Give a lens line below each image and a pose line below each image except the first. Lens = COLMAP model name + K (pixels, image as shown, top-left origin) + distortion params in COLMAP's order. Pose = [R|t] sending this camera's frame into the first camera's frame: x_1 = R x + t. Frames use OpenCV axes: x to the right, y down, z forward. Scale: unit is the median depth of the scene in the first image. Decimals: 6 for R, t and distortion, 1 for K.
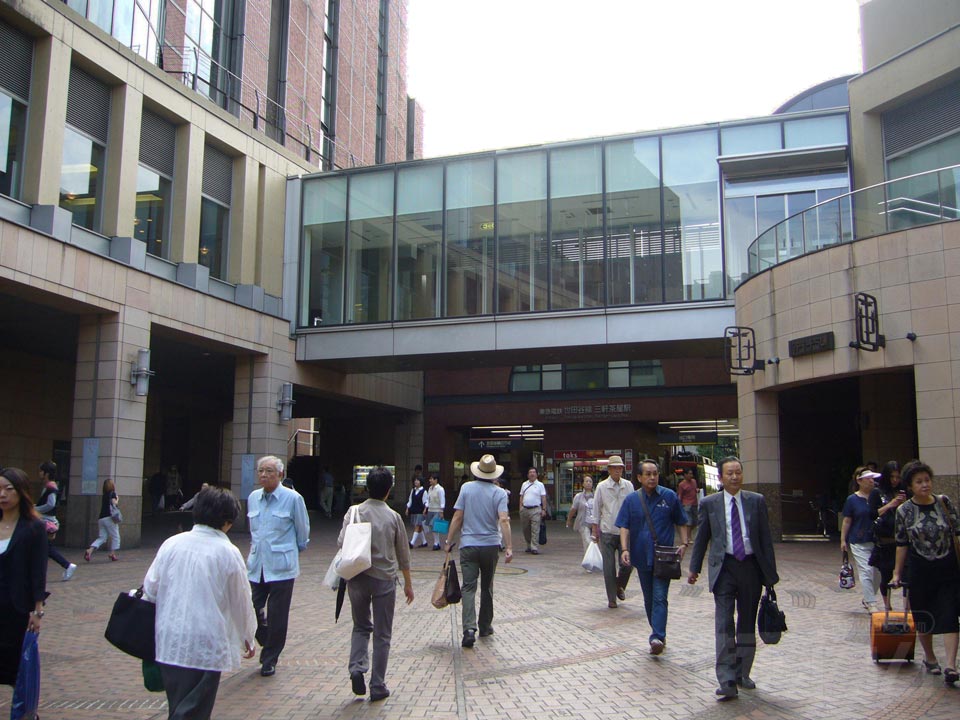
lens RADIAL K [[1024.8, 0, 480.0], [0, 1024.8, 360.0], [0, 0, 1]] dist [-0.067704, 0.002054]
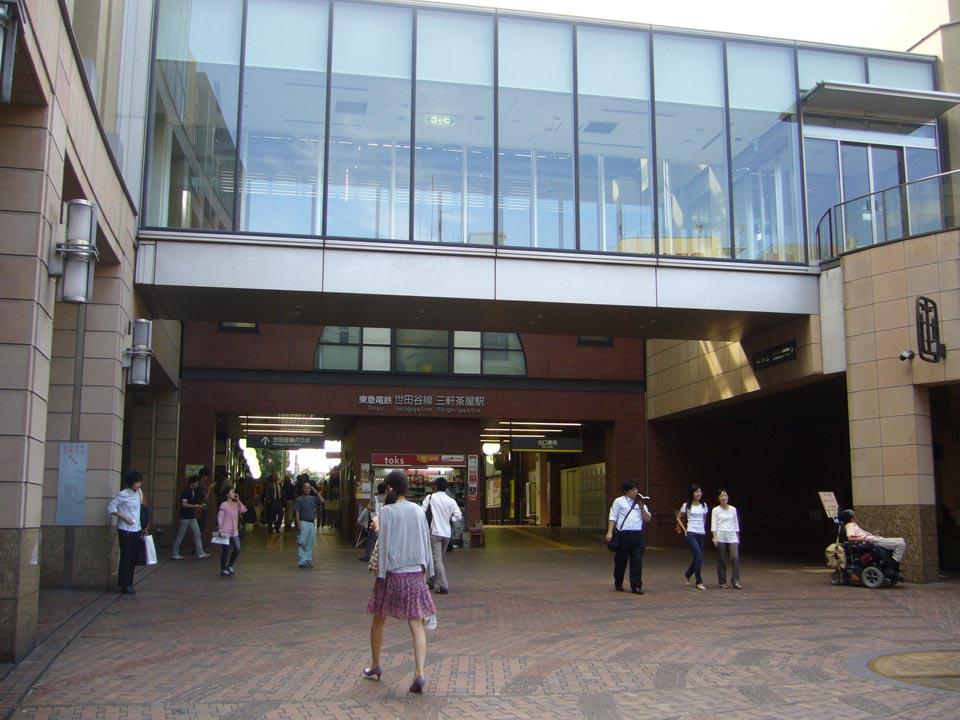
lens RADIAL K [[1024.8, 0, 480.0], [0, 1024.8, 360.0], [0, 0, 1]] dist [-0.067704, 0.002054]
pose [[0.844436, 0.079843, 0.529672, -0.284565], [-0.076291, 0.996675, -0.028611, 0.040667], [-0.530195, -0.016249, 0.847720, 0.367732]]
